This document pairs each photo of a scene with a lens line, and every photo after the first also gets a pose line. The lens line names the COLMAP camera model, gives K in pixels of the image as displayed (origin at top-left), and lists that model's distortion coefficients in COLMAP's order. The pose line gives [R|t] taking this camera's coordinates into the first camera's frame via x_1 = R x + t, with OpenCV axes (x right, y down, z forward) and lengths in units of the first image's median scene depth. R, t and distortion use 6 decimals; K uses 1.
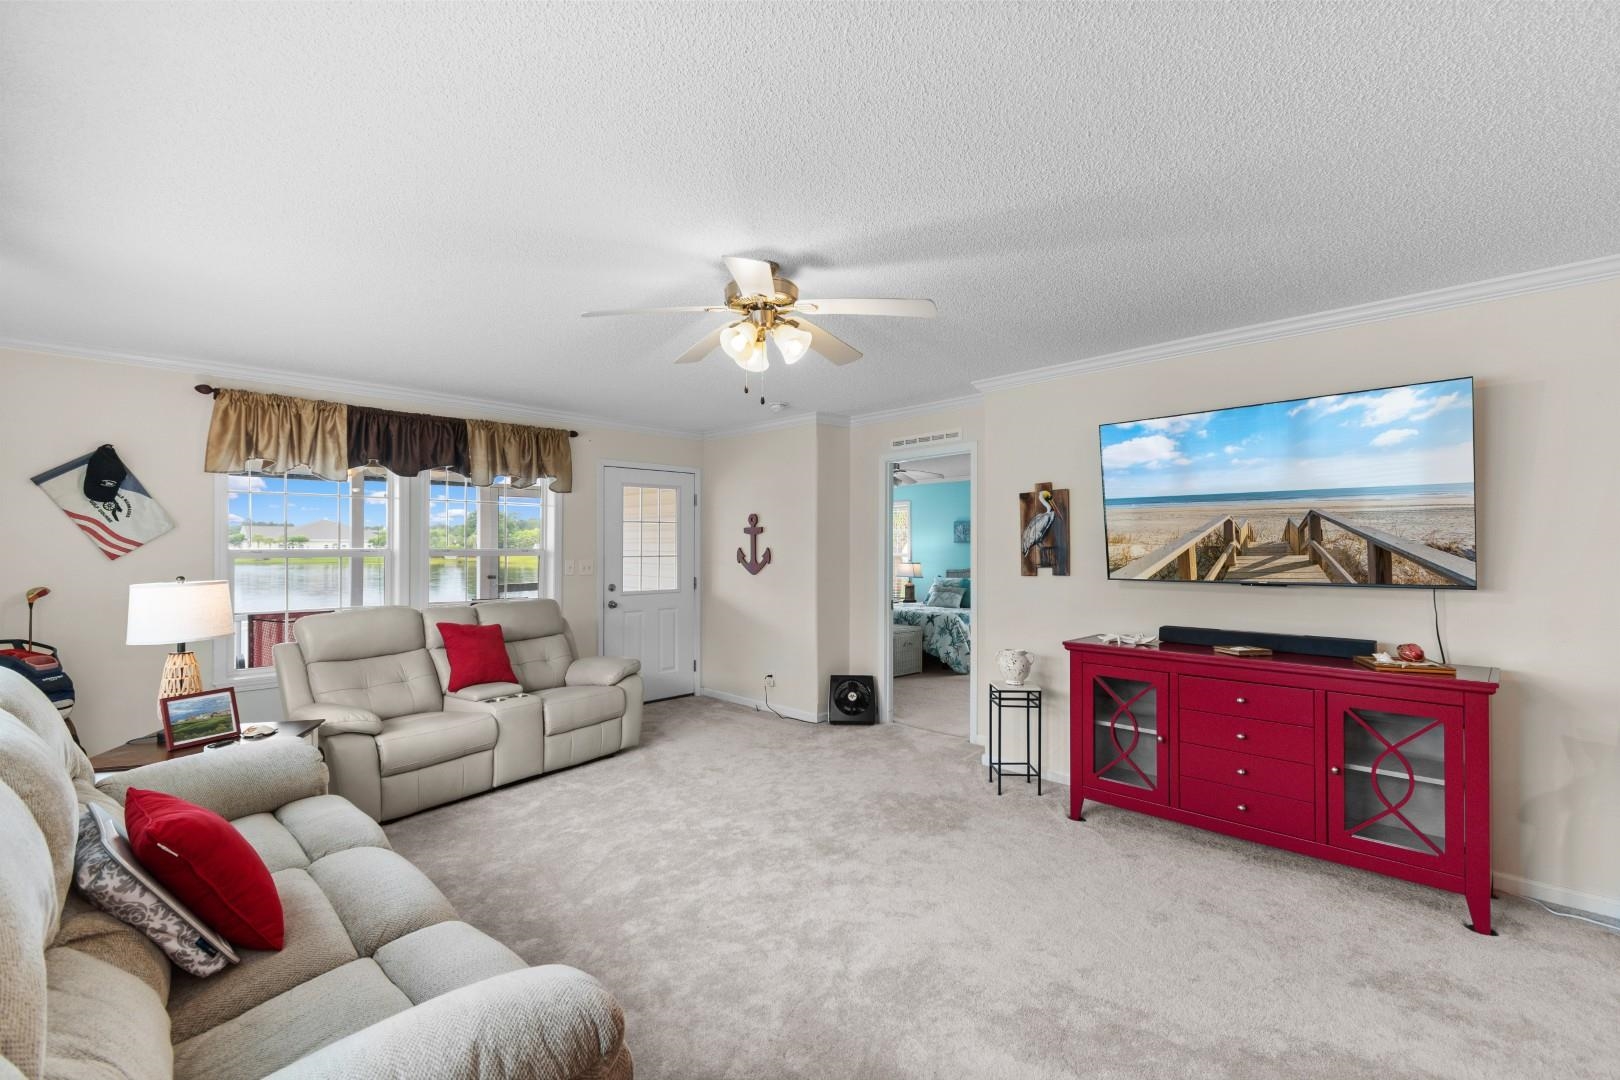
lens RADIAL K [[707.4, 0, 807.4], [0, 707.4, 548.9], [0, 0, 1]] dist [0.004081, -0.001354]
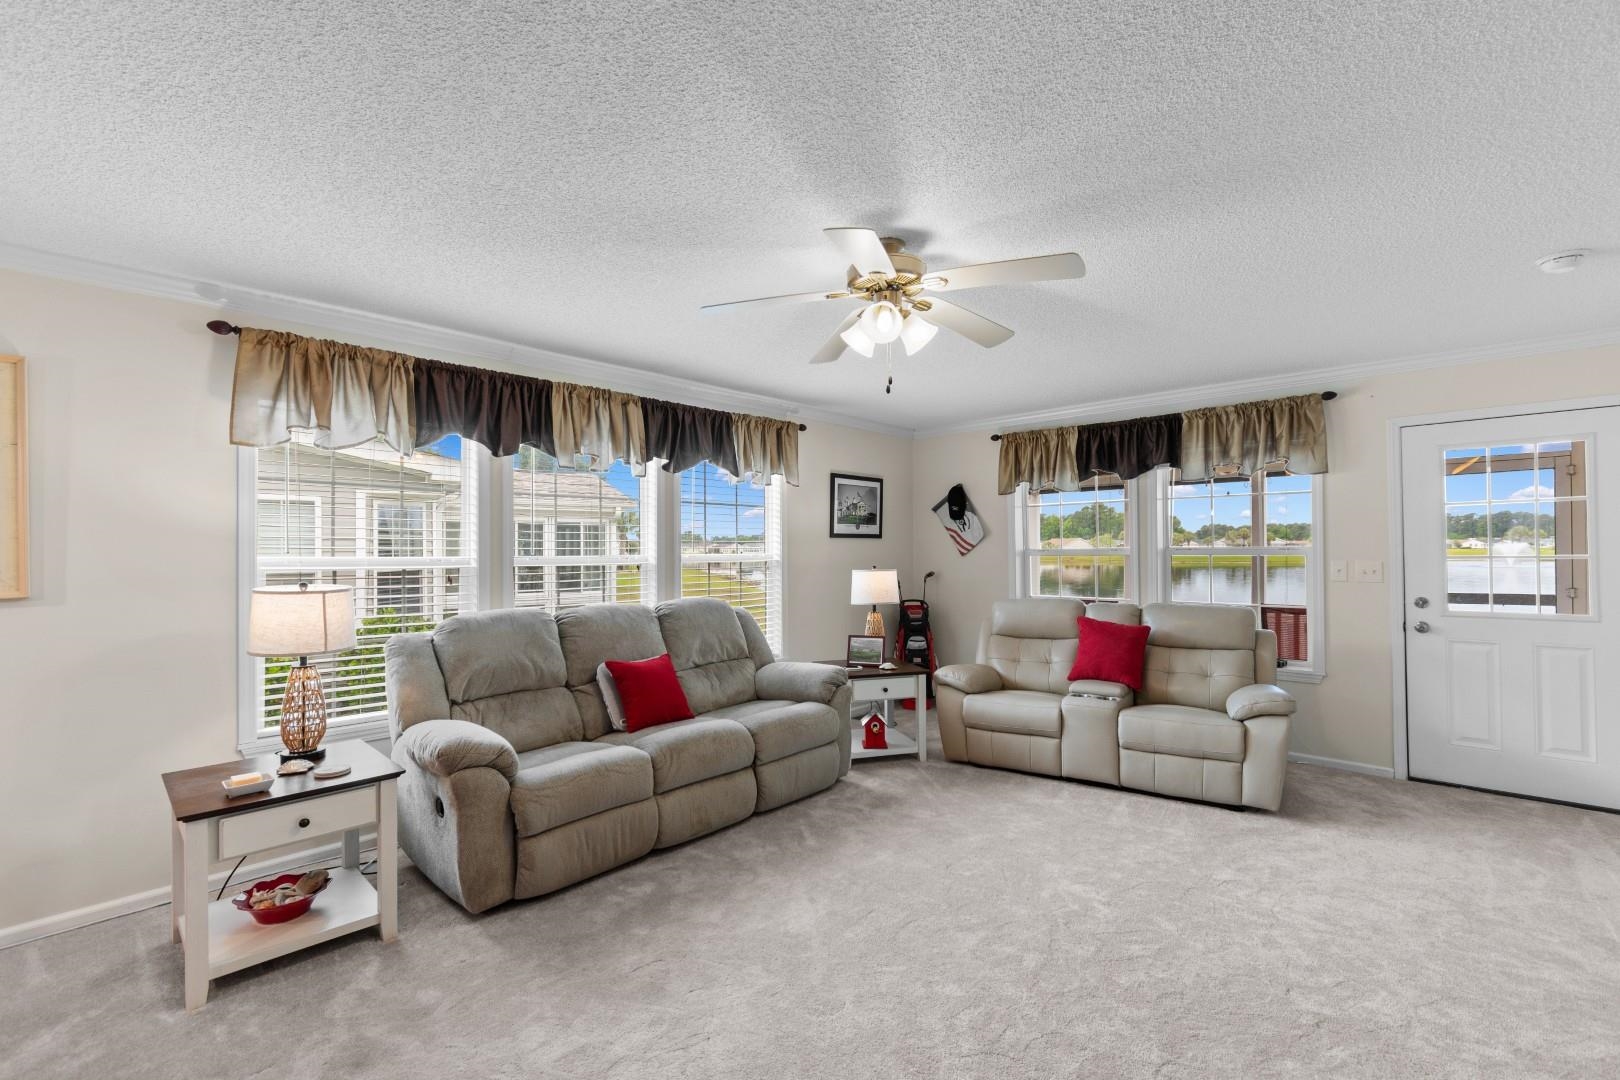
lens RADIAL K [[707.4, 0, 809.1], [0, 707.4, 539.7], [0, 0, 1]] dist [0.004081, -0.001354]
pose [[0.035740, -0.016098, -0.999231, 0.565333], [0.006995, 0.999850, -0.015858, 0.001404], [0.999337, -0.006423, 0.035848, 0.563798]]
